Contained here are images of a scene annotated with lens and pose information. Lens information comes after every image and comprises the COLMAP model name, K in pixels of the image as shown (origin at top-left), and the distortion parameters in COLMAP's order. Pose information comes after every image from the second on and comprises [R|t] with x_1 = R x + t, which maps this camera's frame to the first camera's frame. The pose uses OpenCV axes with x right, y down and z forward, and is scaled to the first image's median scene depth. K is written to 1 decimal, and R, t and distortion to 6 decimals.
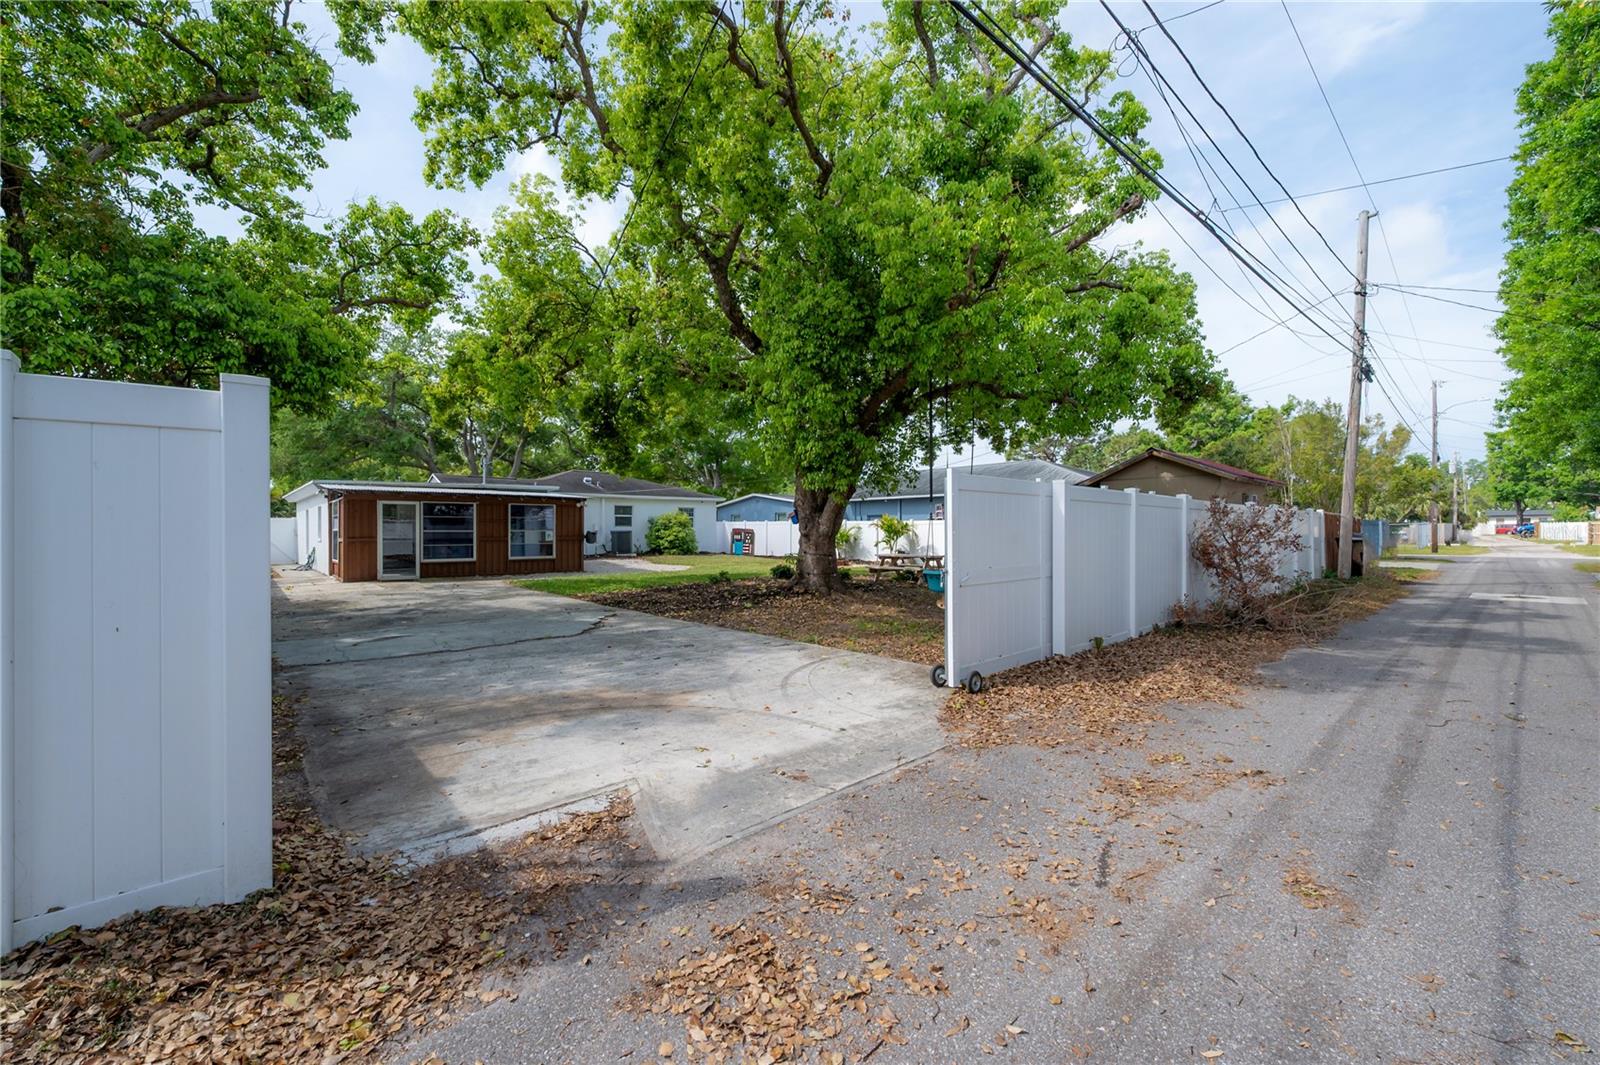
lens RADIAL K [[683.7, 0, 847.2], [0, 683.7, 528.2], [0, 0, 1]] dist [-0.000371, 0.000292]
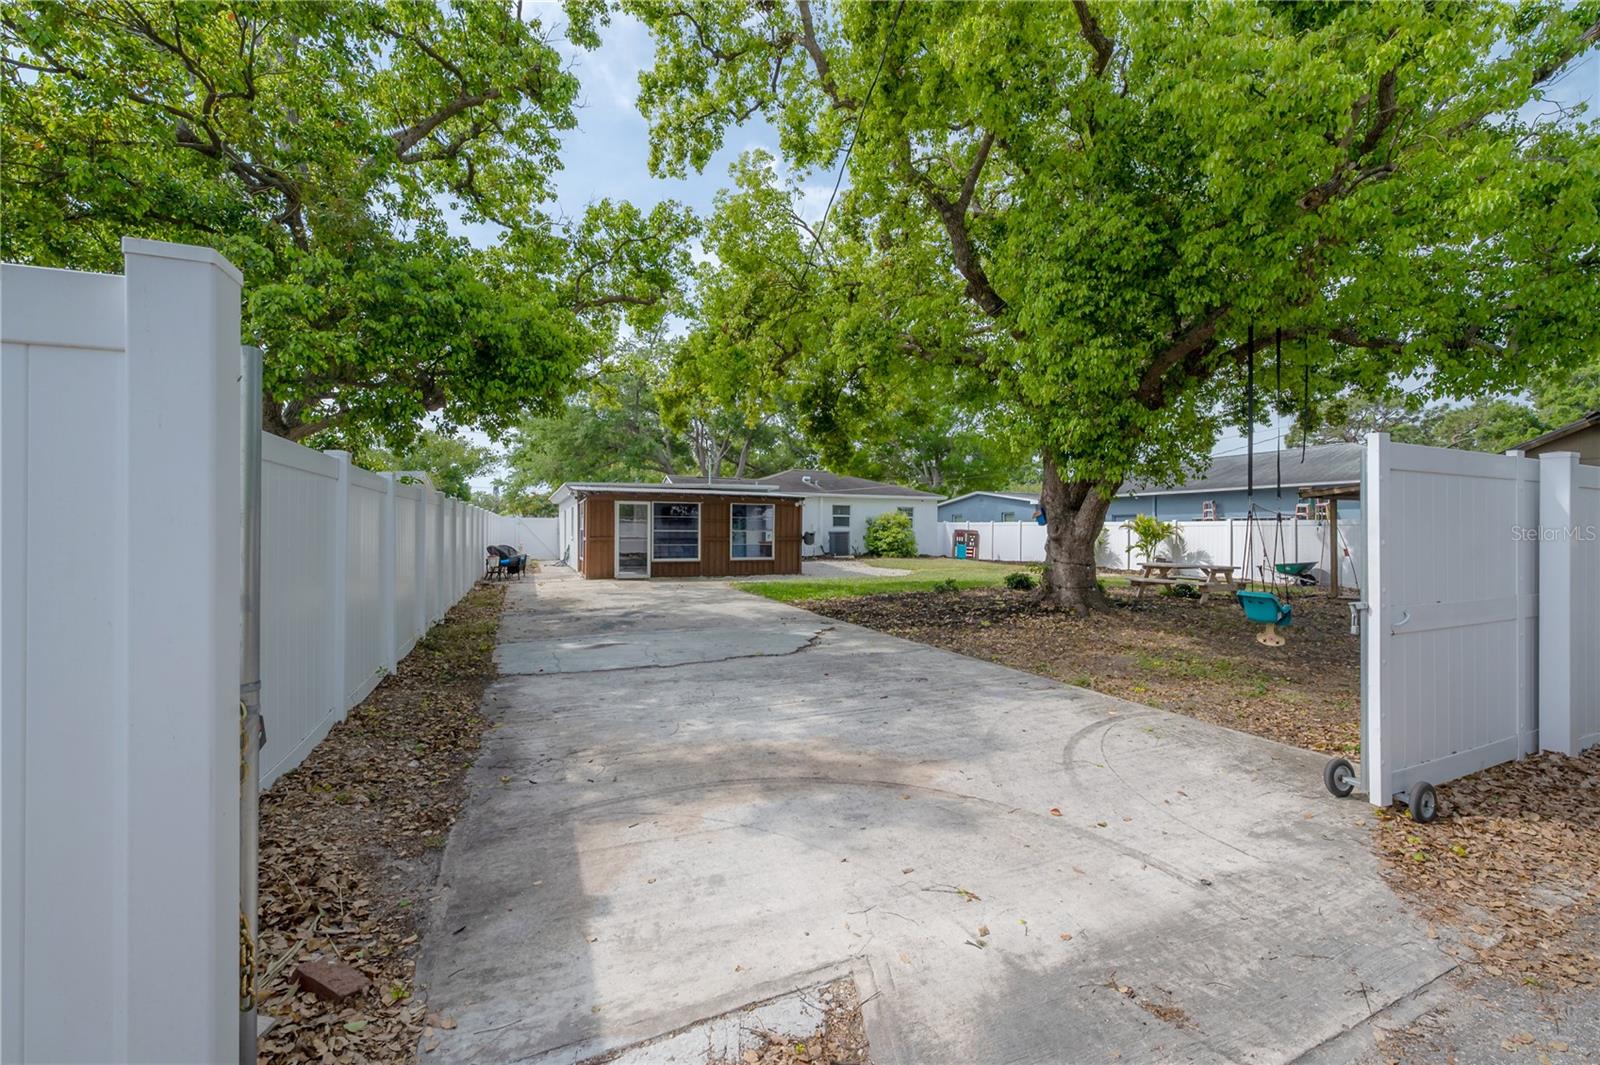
lens RADIAL K [[683.7, 0, 845.7], [0, 683.7, 536.9], [0, 0, 1]] dist [-0.000371, 0.000292]
pose [[0.952946, 0.008957, -0.303009, -0.057015], [-0.005254, 0.999901, 0.013032, -0.001932], [0.303096, -0.010827, 0.952899, 0.164544]]
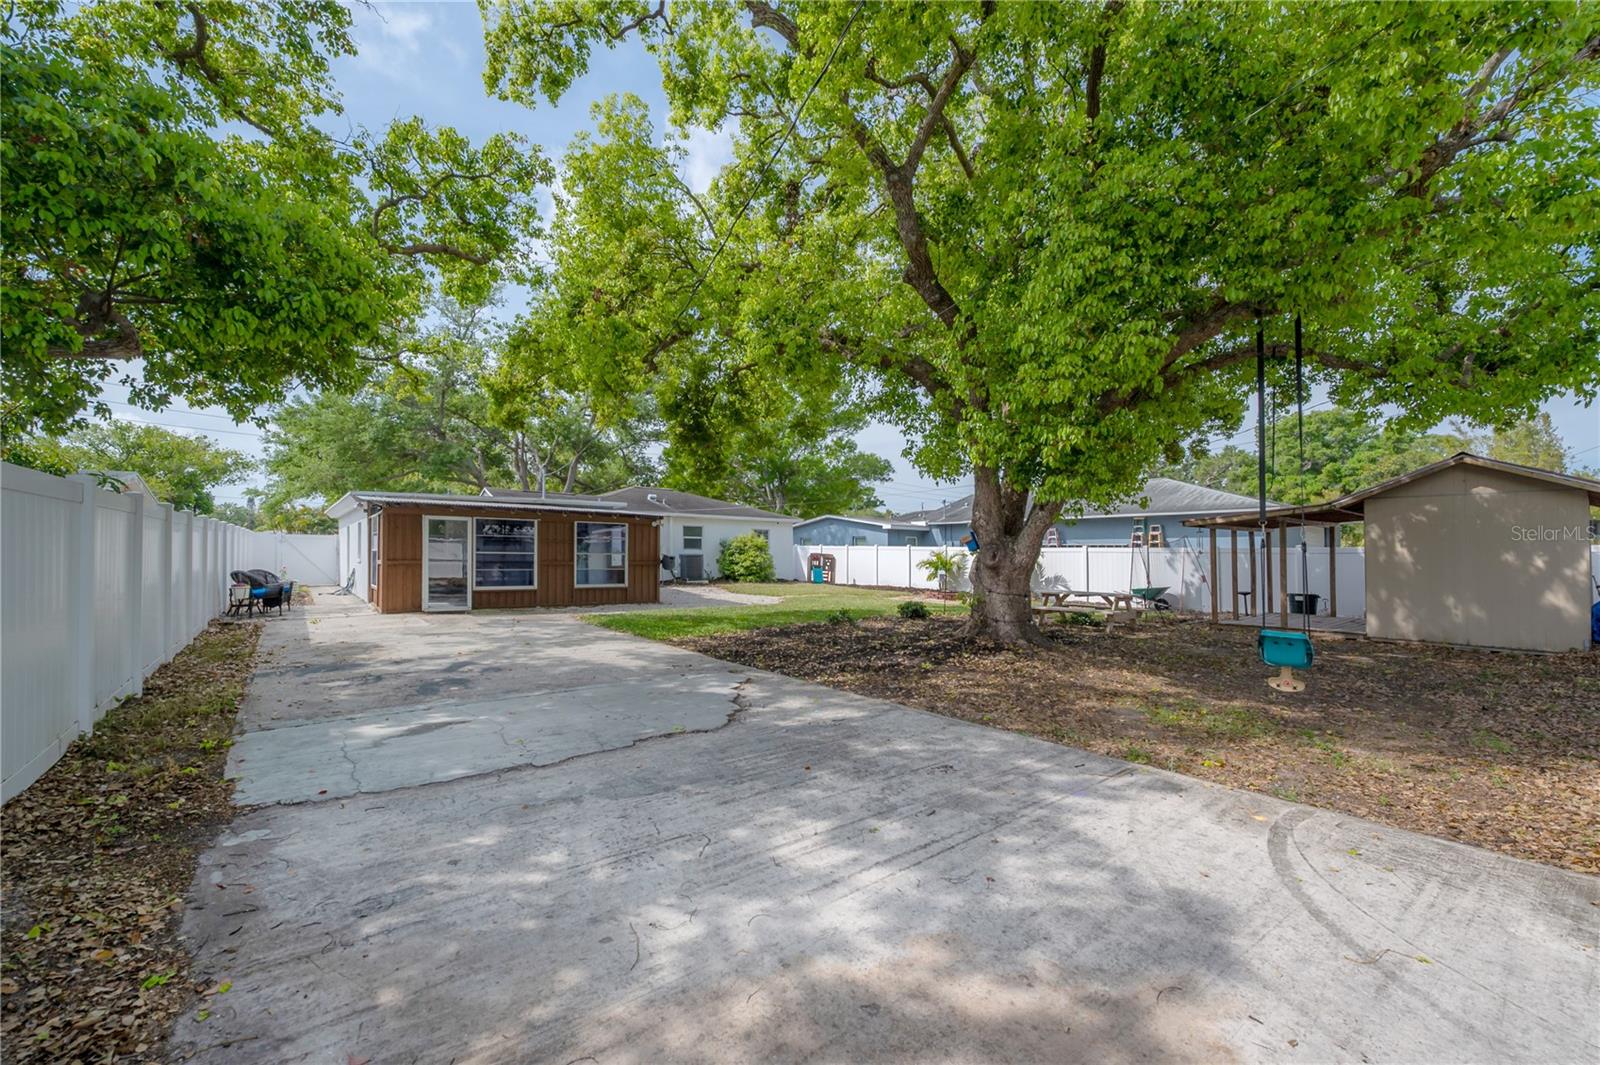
lens RADIAL K [[625.6, 0, 817.3], [0, 625.6, 559.0], [0, 0, 1]] dist [-0.000839, 0.000954]
pose [[0.998838, 0.014731, -0.045889, -0.232867], [-0.014181, 0.999824, 0.012292, -0.004298], [0.046062, -0.011627, 0.998871, 0.353406]]
